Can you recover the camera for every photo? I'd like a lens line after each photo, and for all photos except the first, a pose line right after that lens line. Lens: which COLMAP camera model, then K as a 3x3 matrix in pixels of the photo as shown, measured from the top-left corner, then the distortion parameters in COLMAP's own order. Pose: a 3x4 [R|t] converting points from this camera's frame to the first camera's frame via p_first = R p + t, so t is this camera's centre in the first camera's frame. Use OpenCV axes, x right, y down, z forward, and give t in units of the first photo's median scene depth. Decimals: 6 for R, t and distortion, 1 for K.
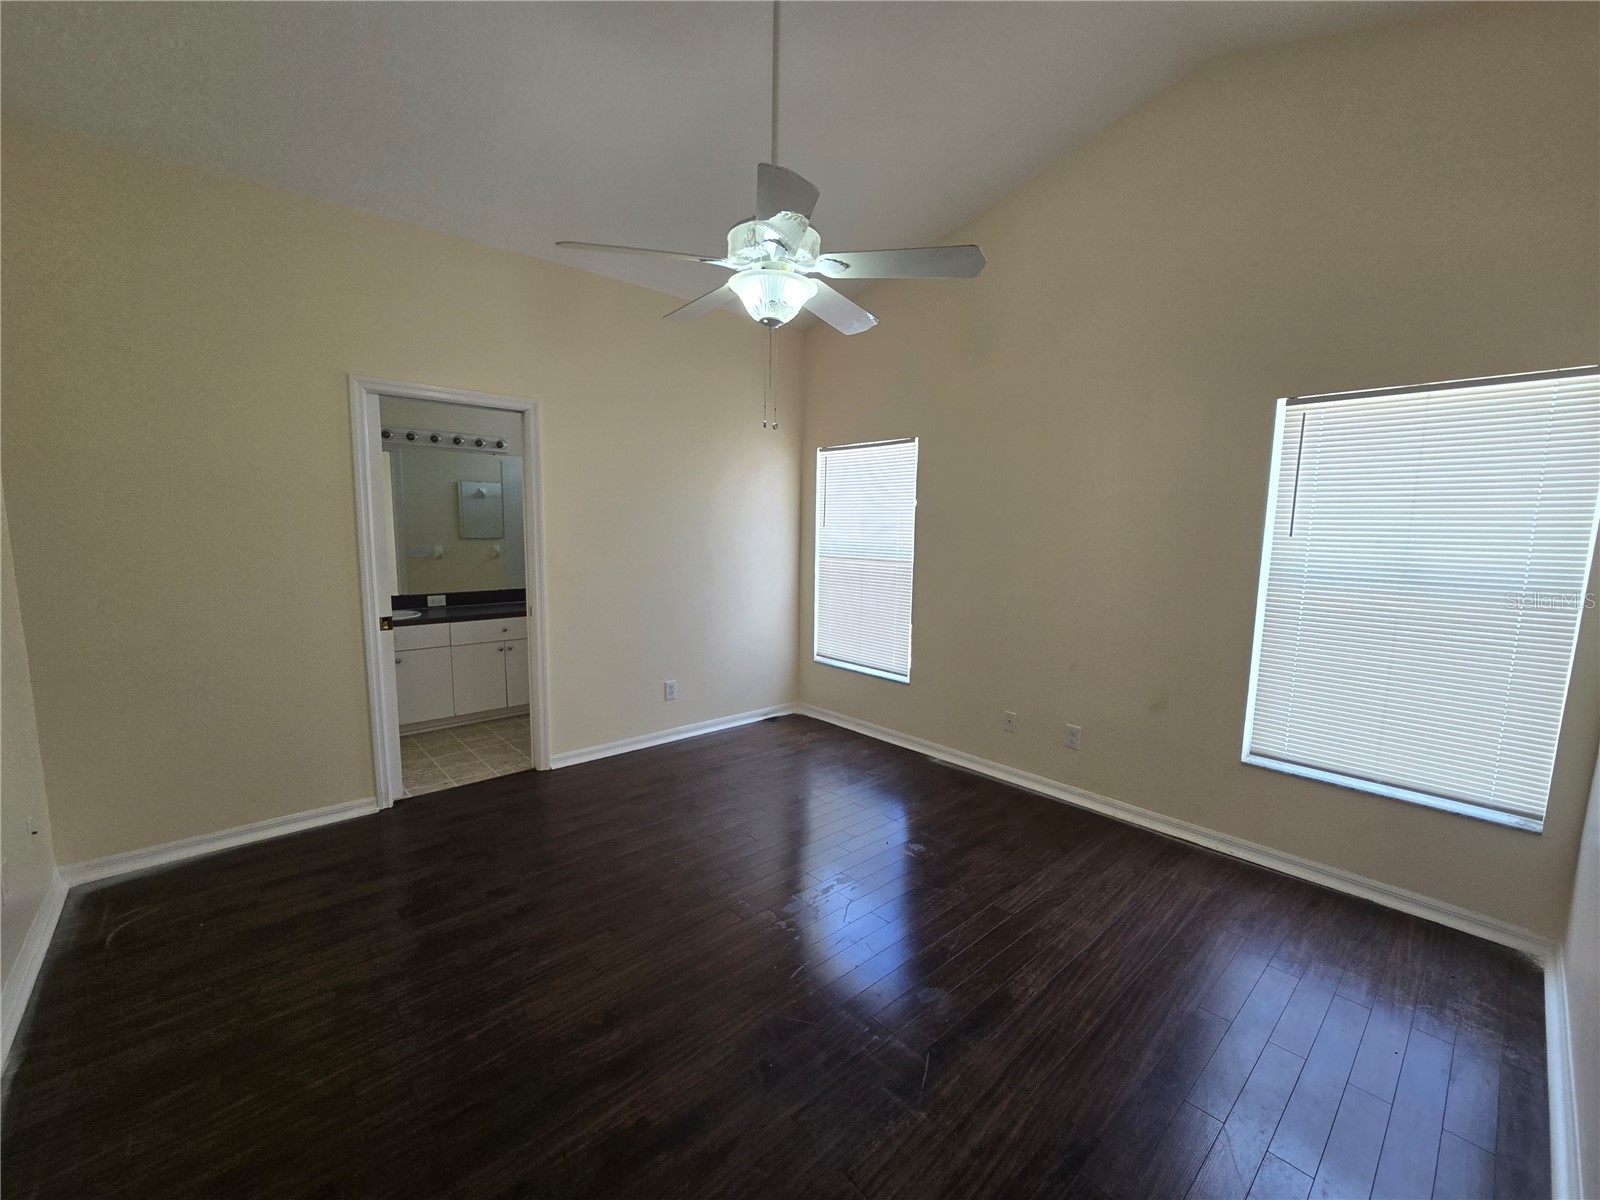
lens RADIAL K [[658.0, 0, 794.1], [0, 658.0, 606.6], [0, 0, 1]] dist [-0.010279, 0.000320]
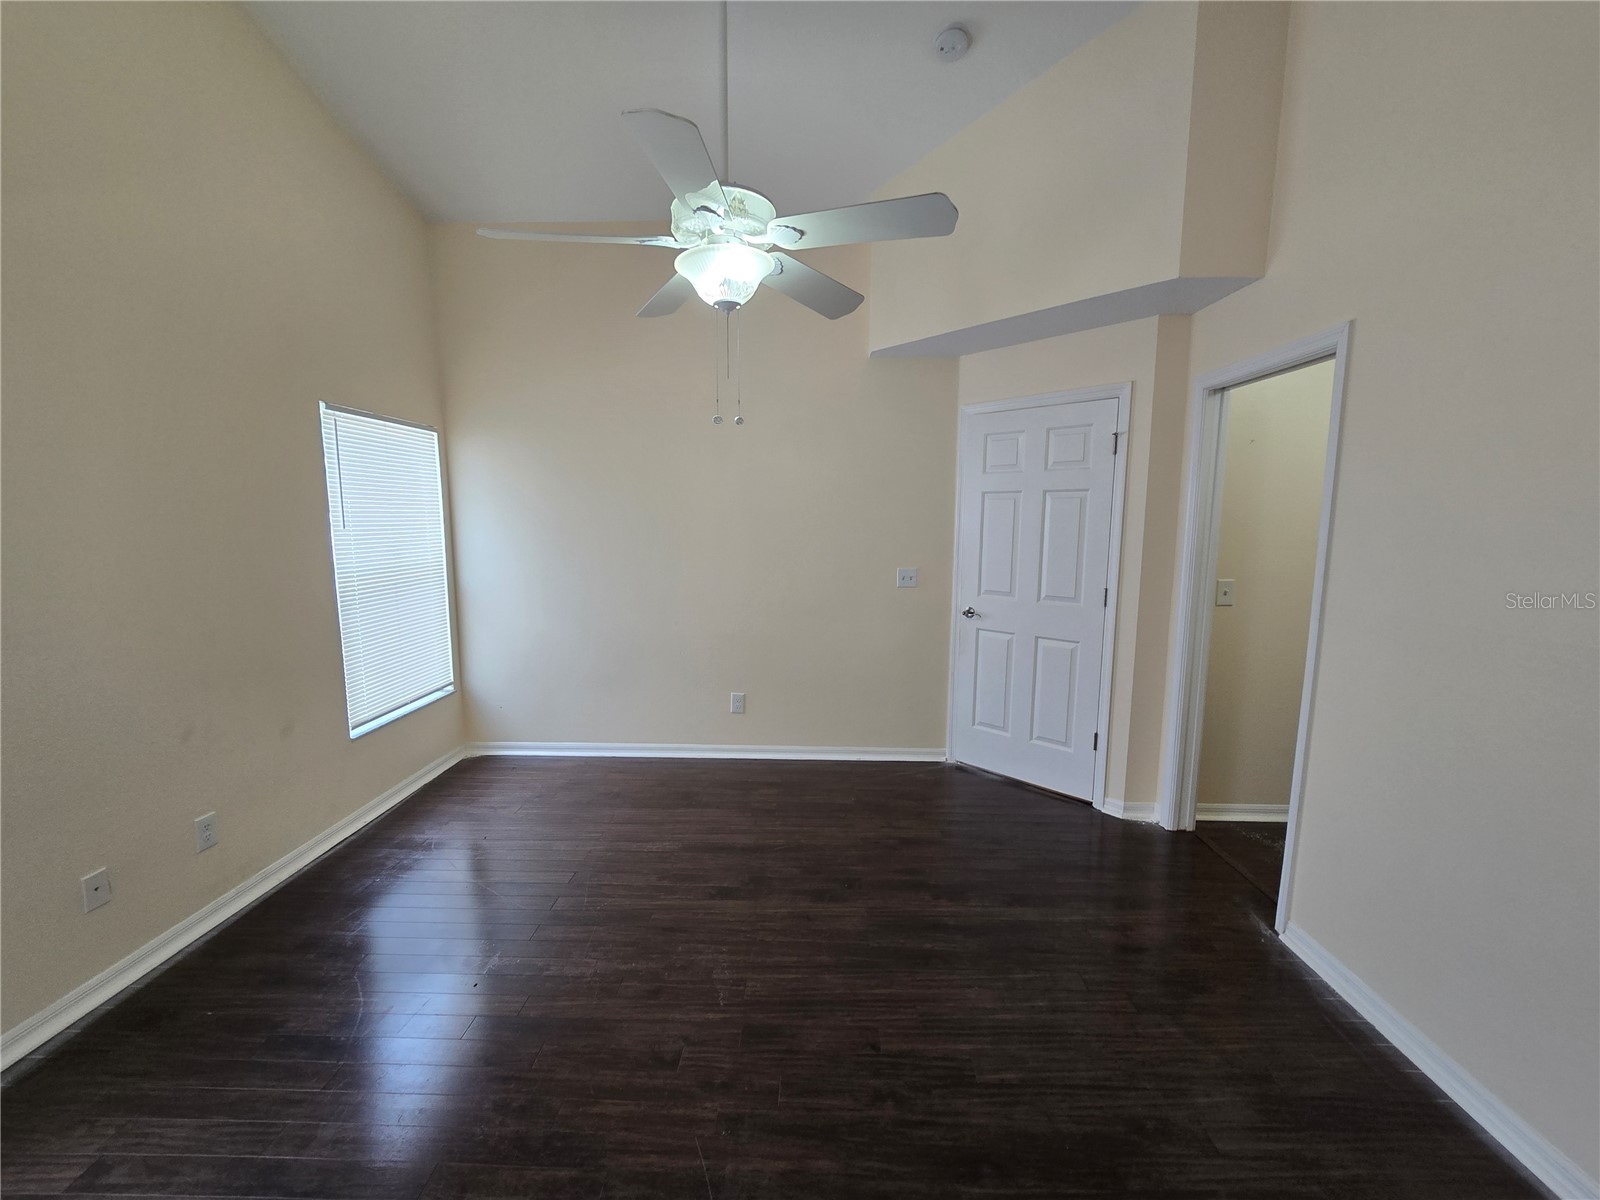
lens RADIAL K [[658.0, 0, 794.1], [0, 658.0, 606.6], [0, 0, 1]] dist [-0.010279, 0.000320]
pose [[-0.723852, -0.109875, 0.681151, -0.669117], [0.072402, 0.969691, 0.233359, -0.209909], [-0.686146, 0.218234, -0.693958, 1.463626]]
